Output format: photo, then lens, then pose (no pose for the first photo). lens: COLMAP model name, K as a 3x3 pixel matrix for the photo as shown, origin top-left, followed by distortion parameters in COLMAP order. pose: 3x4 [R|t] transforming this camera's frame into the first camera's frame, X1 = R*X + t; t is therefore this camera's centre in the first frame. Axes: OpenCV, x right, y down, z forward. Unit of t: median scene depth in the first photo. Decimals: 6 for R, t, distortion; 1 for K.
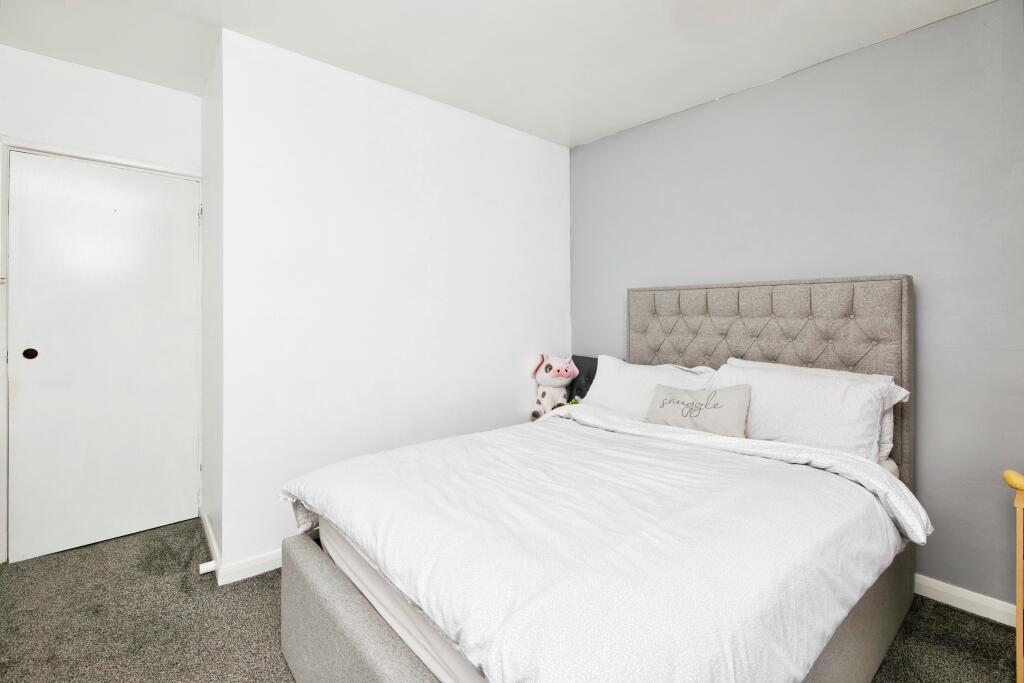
lens RADIAL K [[470.6, 0, 529.2], [0, 470.6, 317.7], [0, 0, 1]] dist [0.002525, 0.000078]
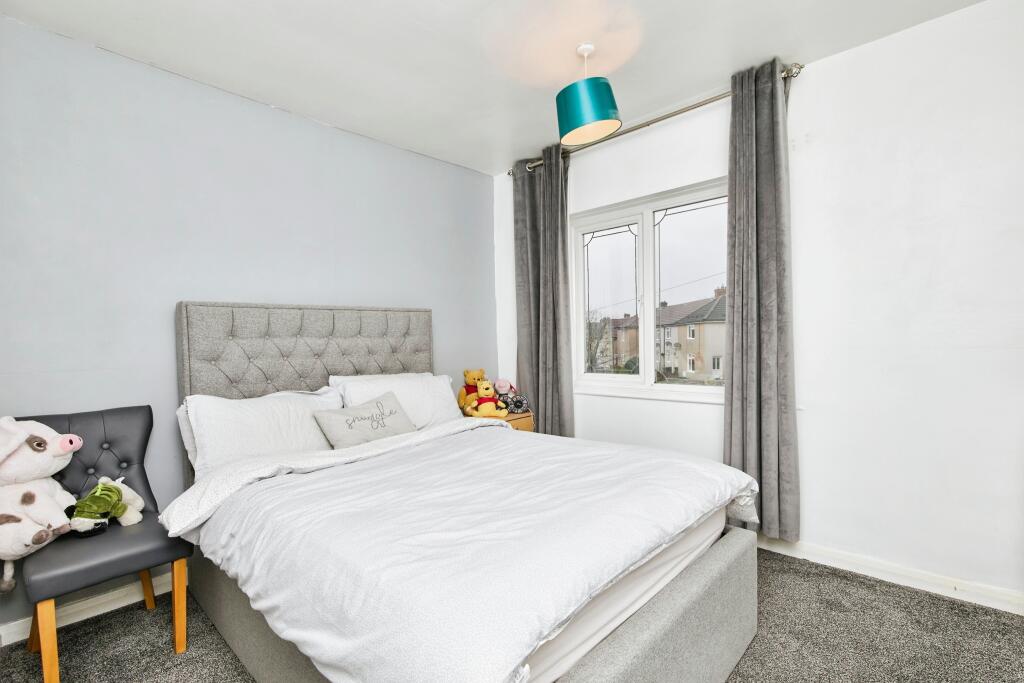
lens RADIAL K [[470.6, 0, 513.1], [0, 470.6, 340.8], [0, 0, 1]] dist [0.002525, 0.000078]
pose [[-0.085214, -0.010556, 0.996307, -0.703335], [0.027081, 0.999550, 0.012907, 0.003489], [-0.995995, 0.028081, -0.084890, 0.711692]]
